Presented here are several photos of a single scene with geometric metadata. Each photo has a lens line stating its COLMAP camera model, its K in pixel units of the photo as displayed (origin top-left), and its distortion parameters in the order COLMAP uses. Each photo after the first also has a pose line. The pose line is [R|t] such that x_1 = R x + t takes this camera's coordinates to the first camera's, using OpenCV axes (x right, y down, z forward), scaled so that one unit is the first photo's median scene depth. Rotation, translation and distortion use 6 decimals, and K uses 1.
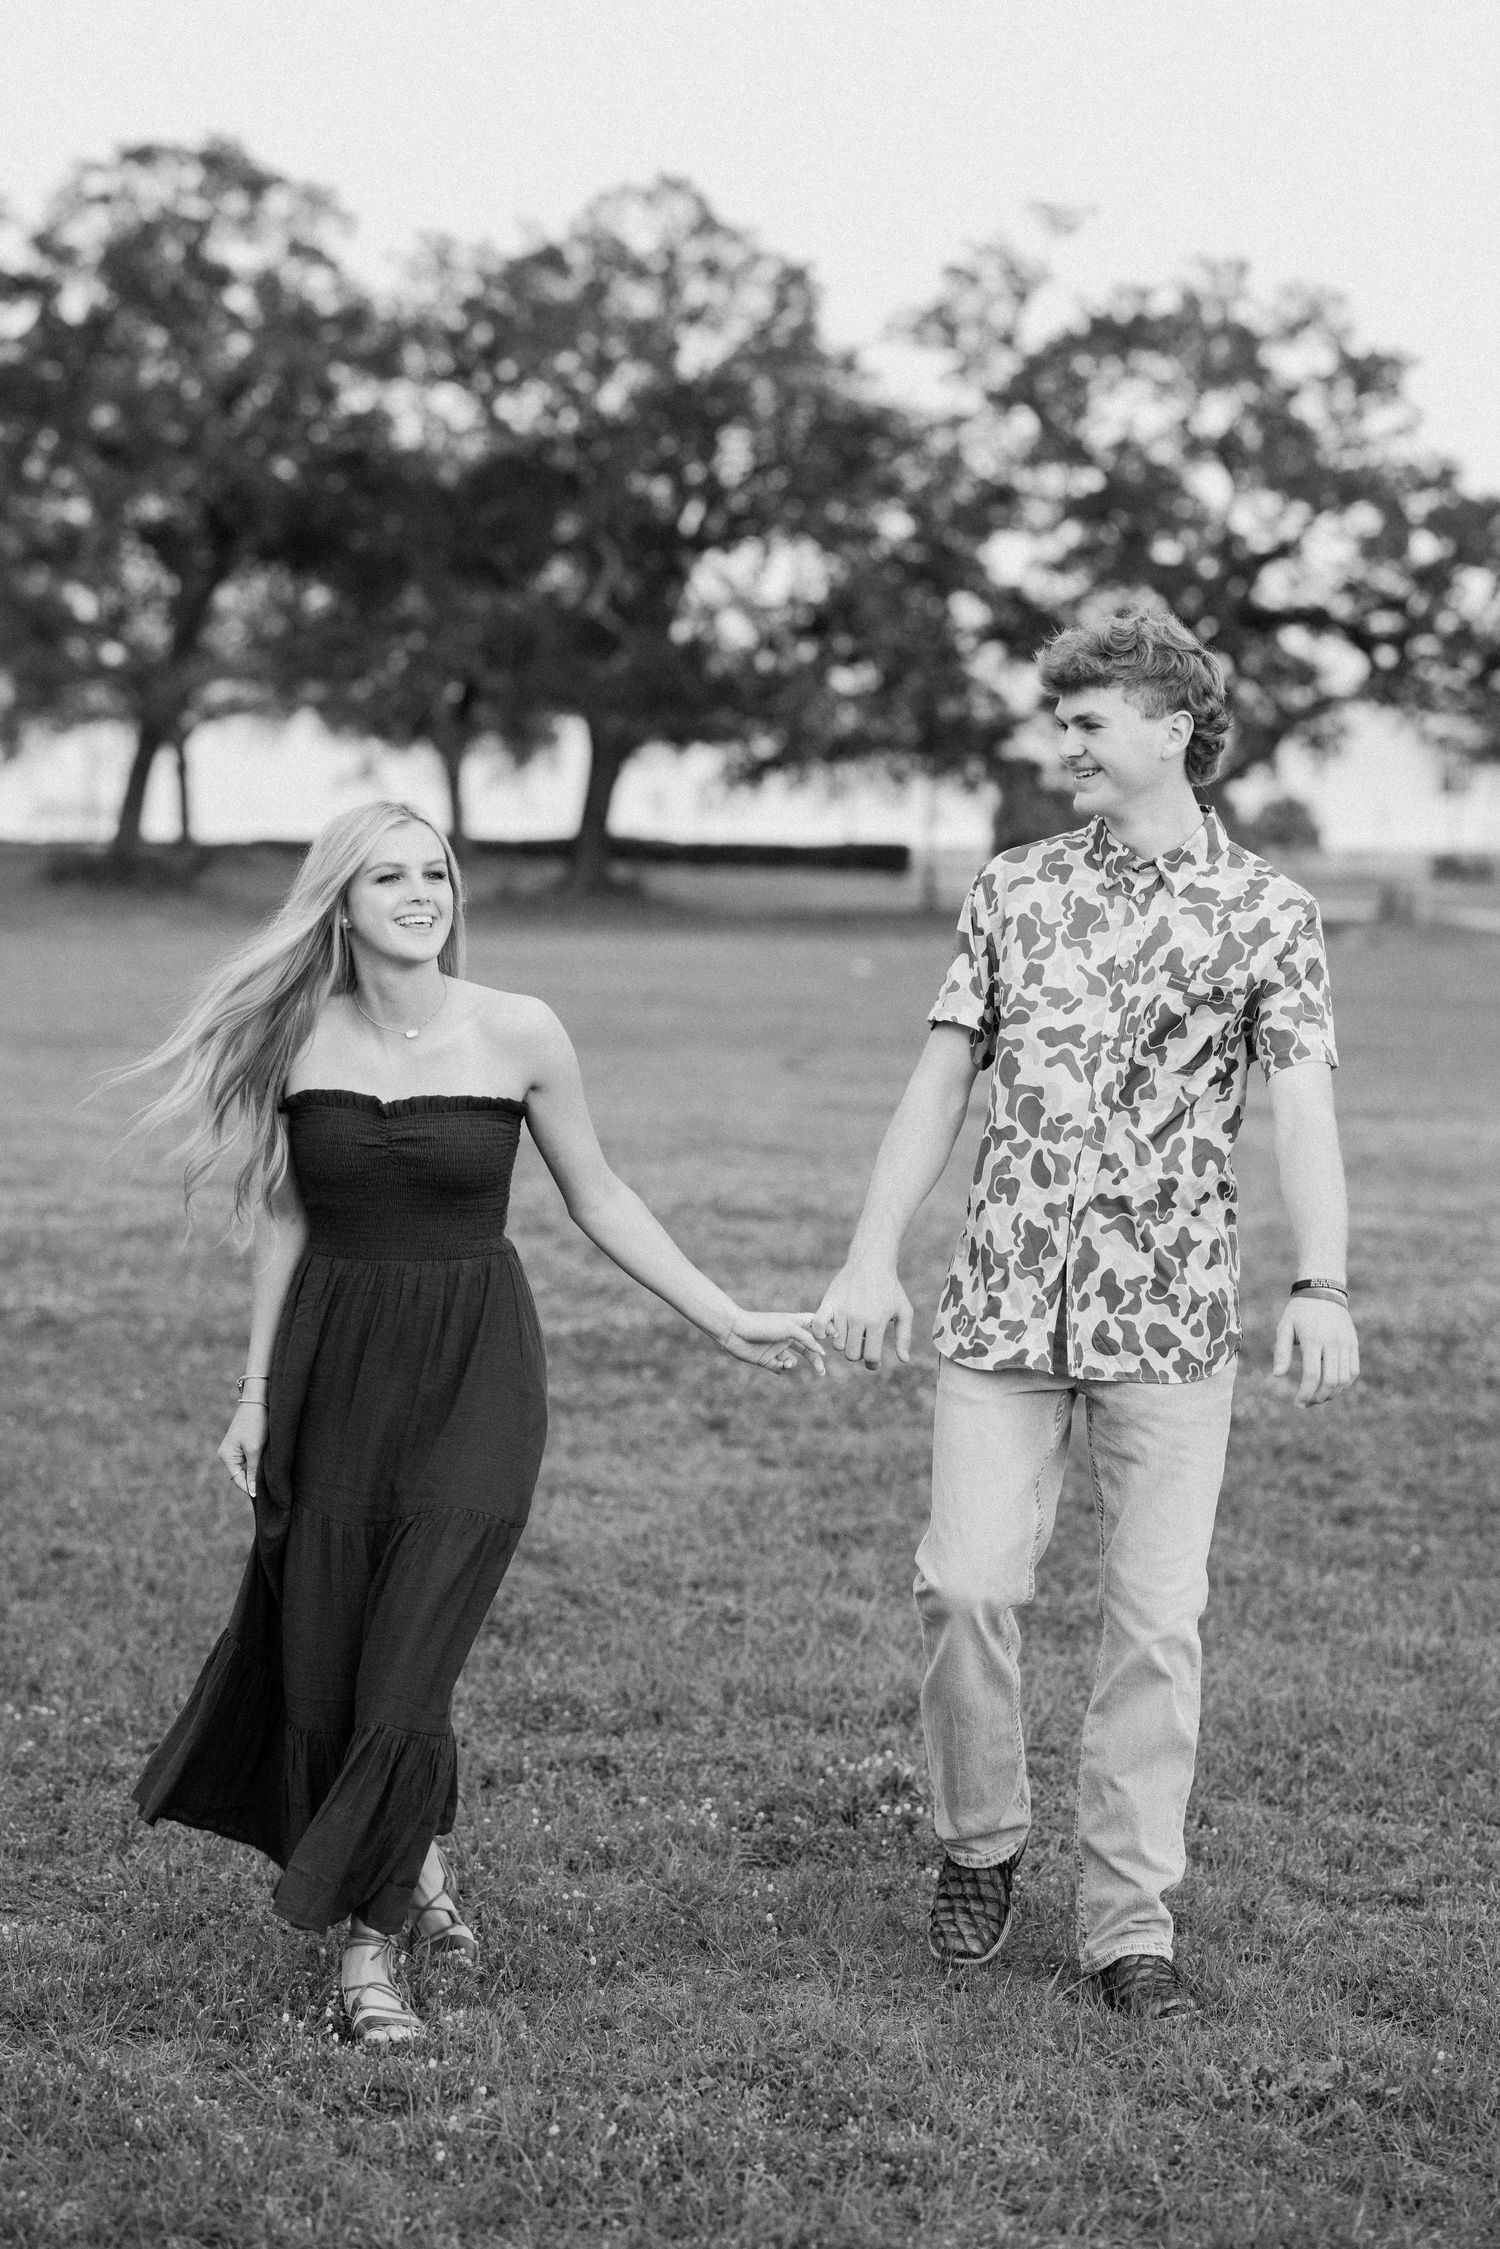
lens RADIAL K [[5620.9, 0, 750.0], [0, 5620.9, 1124.5], [0, 0, 1]] dist [-0.089352, 0.391062]
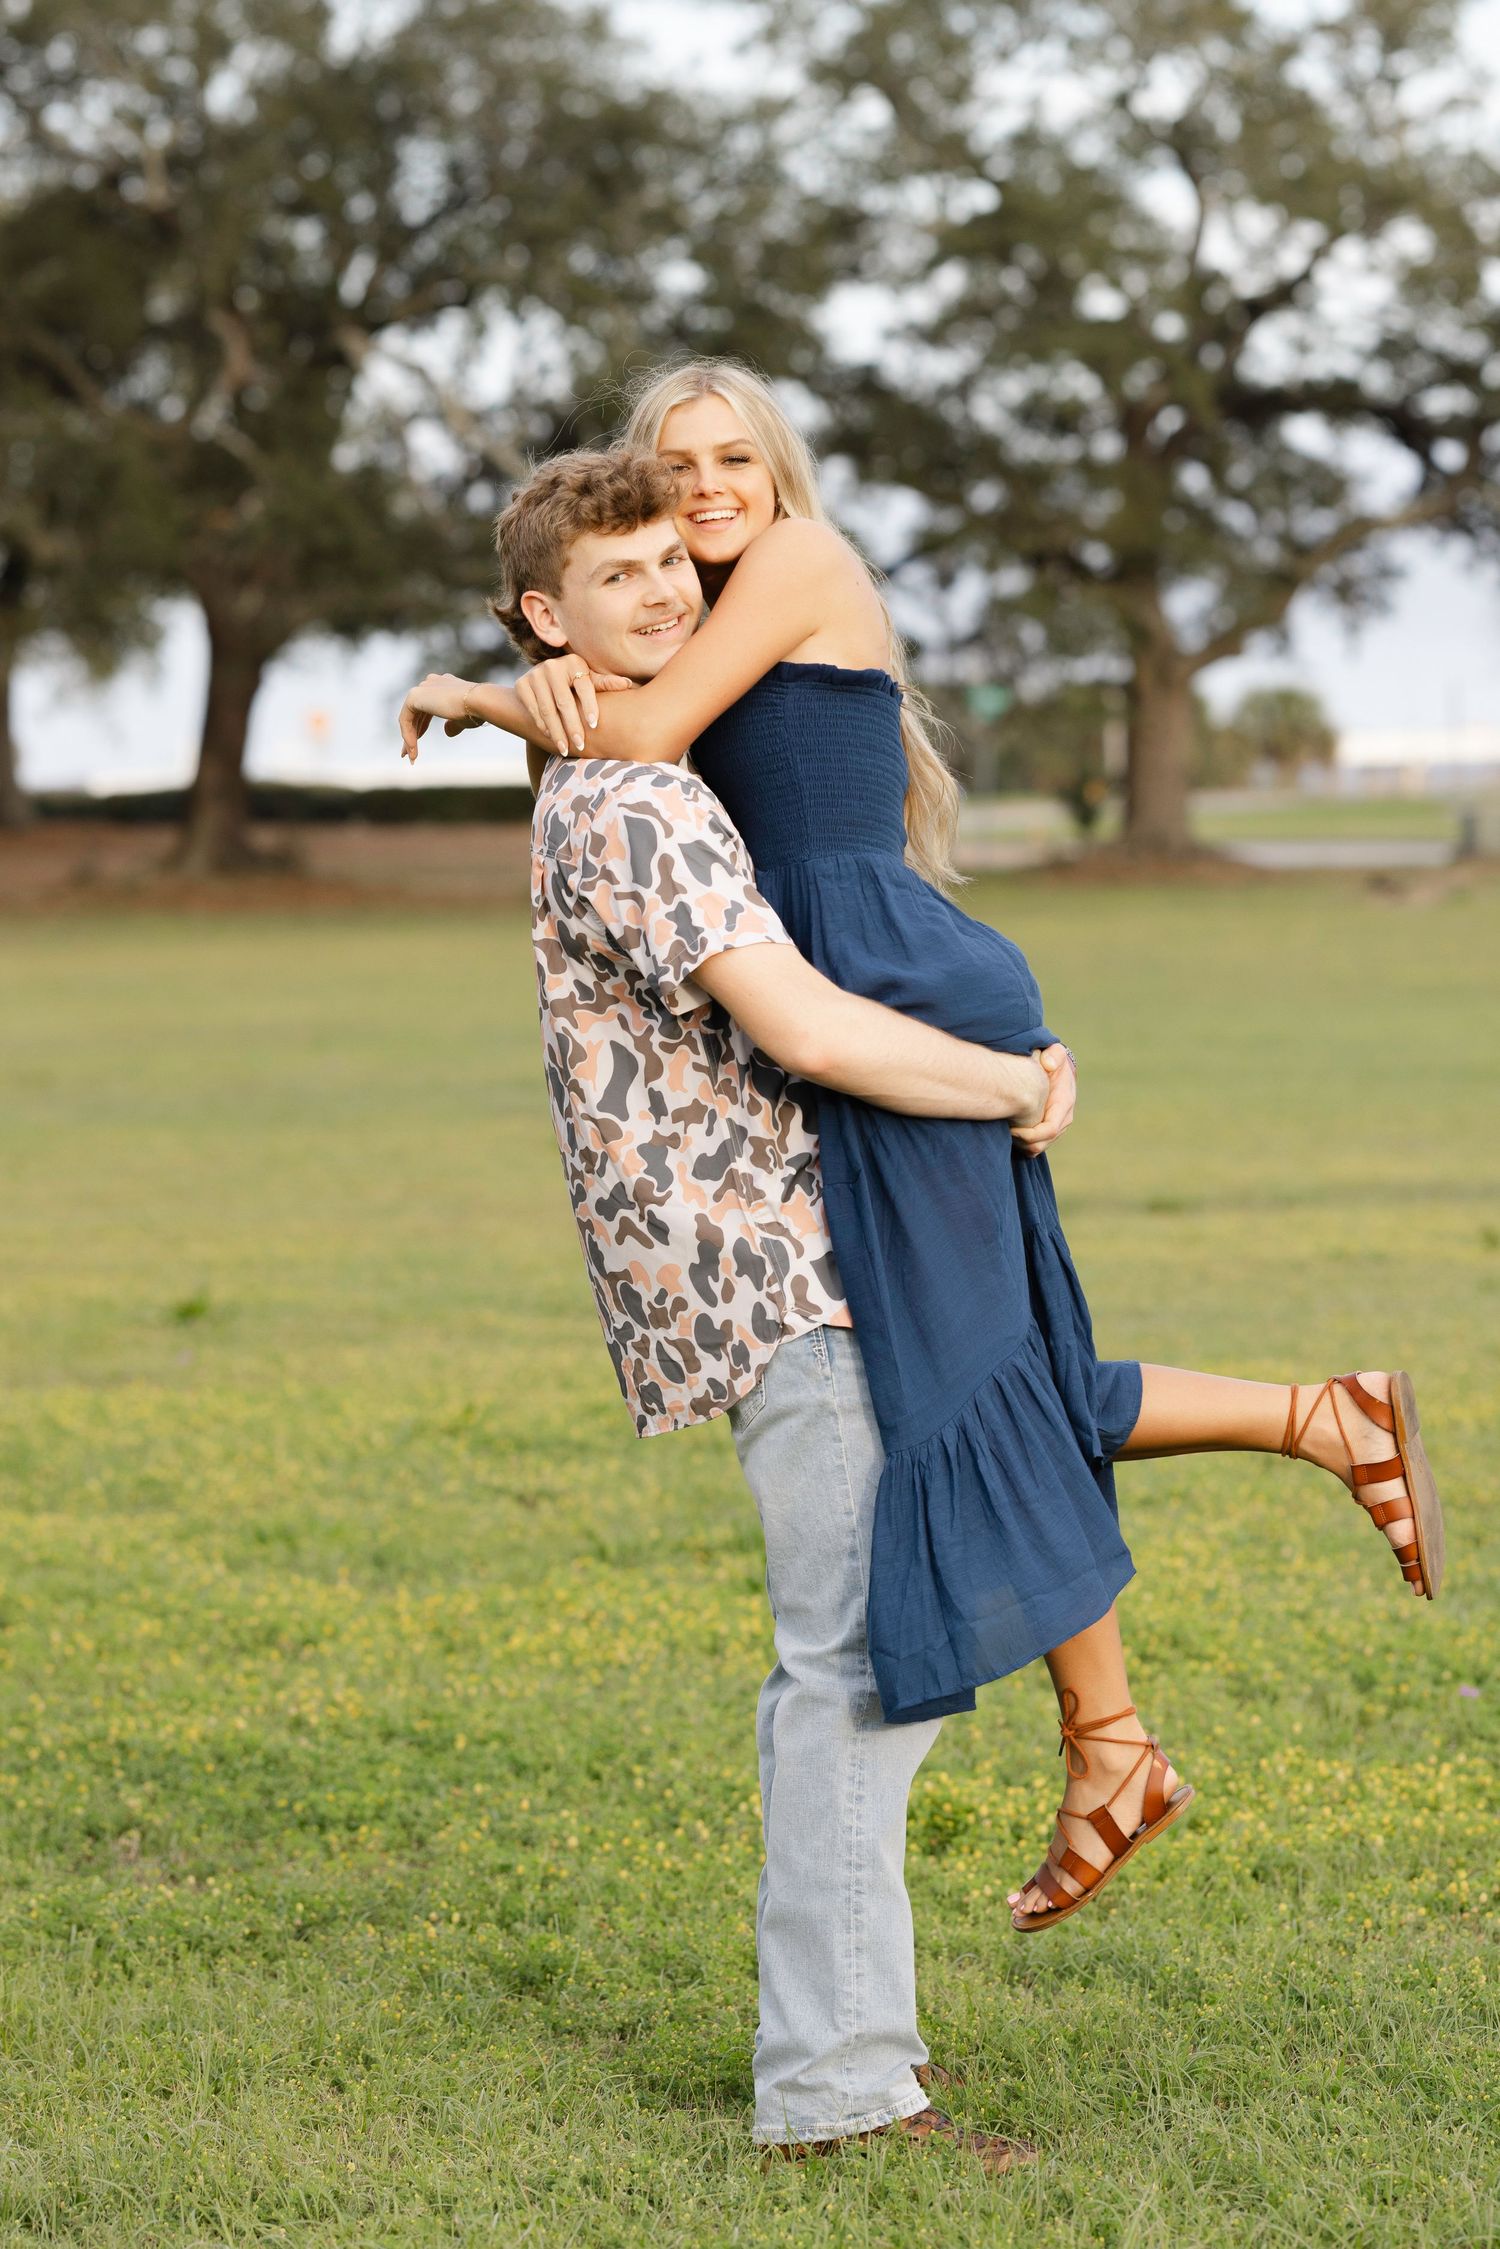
lens RADIAL K [[5620.9, 0, 750.0], [0, 5620.9, 1124.5], [0, 0, 1]] dist [-0.089352, 0.391062]
pose [[0.997349, -0.040561, 0.060409, -0.008060], [0.040437, 0.999177, 0.003269, -0.011689], [-0.060492, -0.000817, 0.998168, 0.349689]]
